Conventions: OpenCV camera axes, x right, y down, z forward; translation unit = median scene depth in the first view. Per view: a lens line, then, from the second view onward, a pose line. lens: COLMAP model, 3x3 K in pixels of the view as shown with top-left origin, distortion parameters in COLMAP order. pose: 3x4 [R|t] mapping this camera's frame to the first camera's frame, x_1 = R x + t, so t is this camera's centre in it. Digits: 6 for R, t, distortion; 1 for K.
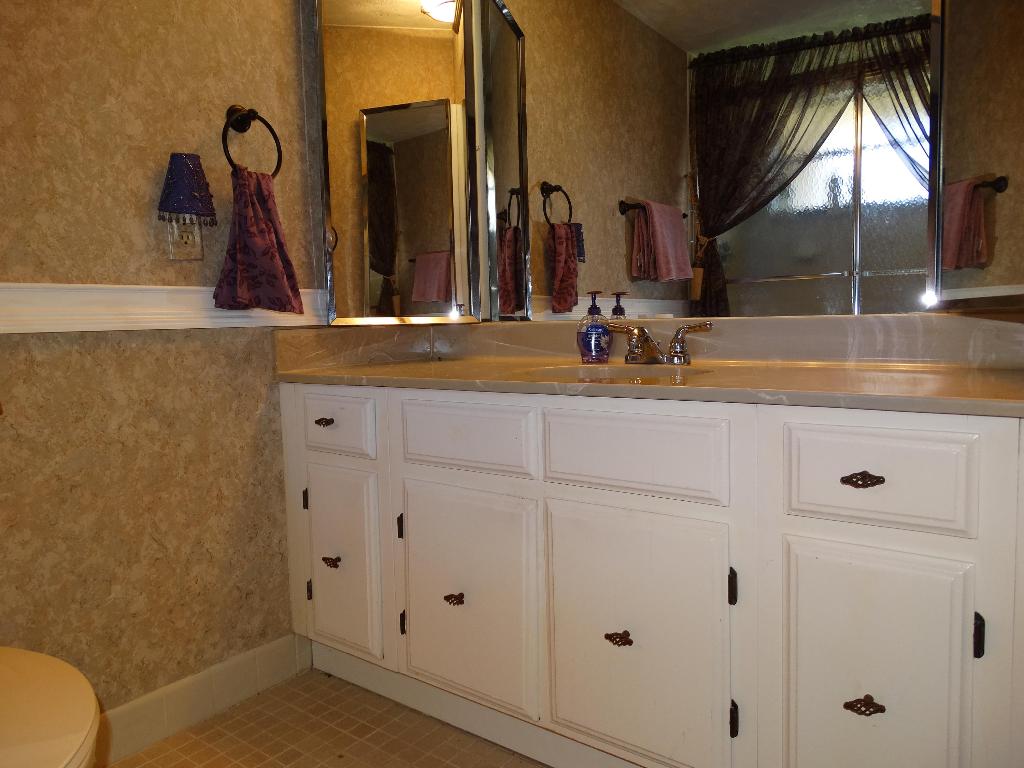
lens RADIAL K [[732.0, 0, 513.5], [0, 732.0, 384.9], [0, 0, 1]] dist [0.012979, -0.004187]
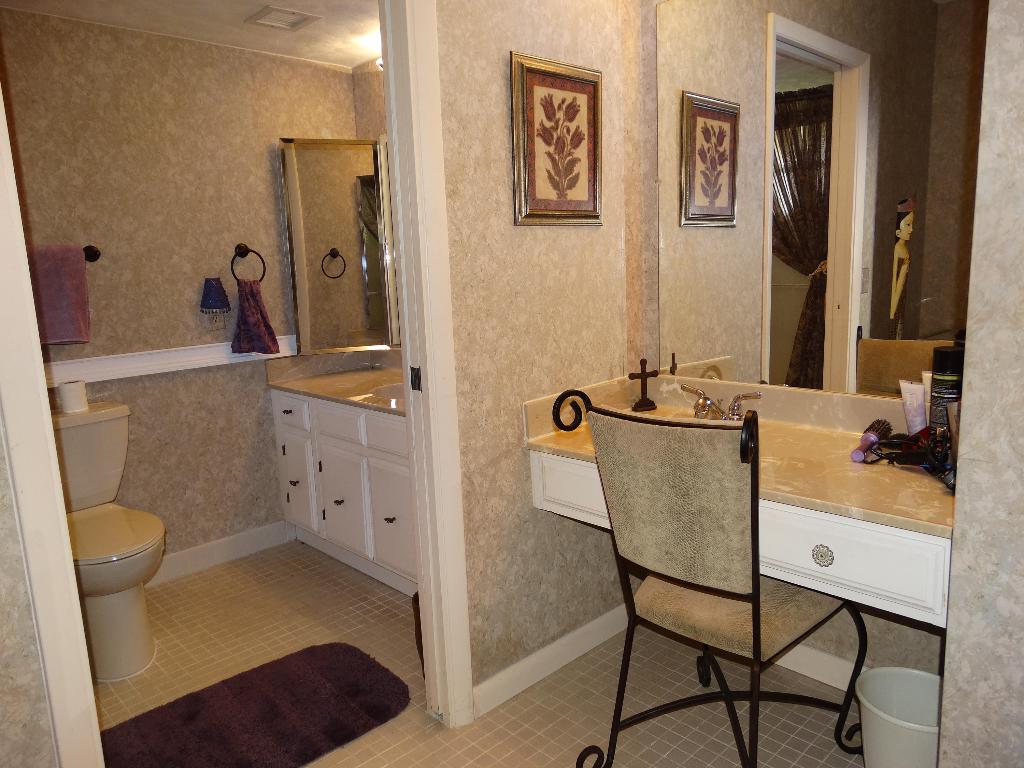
lens RADIAL K [[732.0, 0, 512.2], [0, 732.0, 384.3], [0, 0, 1]] dist [0.012979, -0.004187]
pose [[0.986904, 0.011466, -0.160902, 0.650956], [0.003240, 0.995861, 0.090836, -0.199379], [0.161277, -0.090168, 0.982781, -0.812121]]
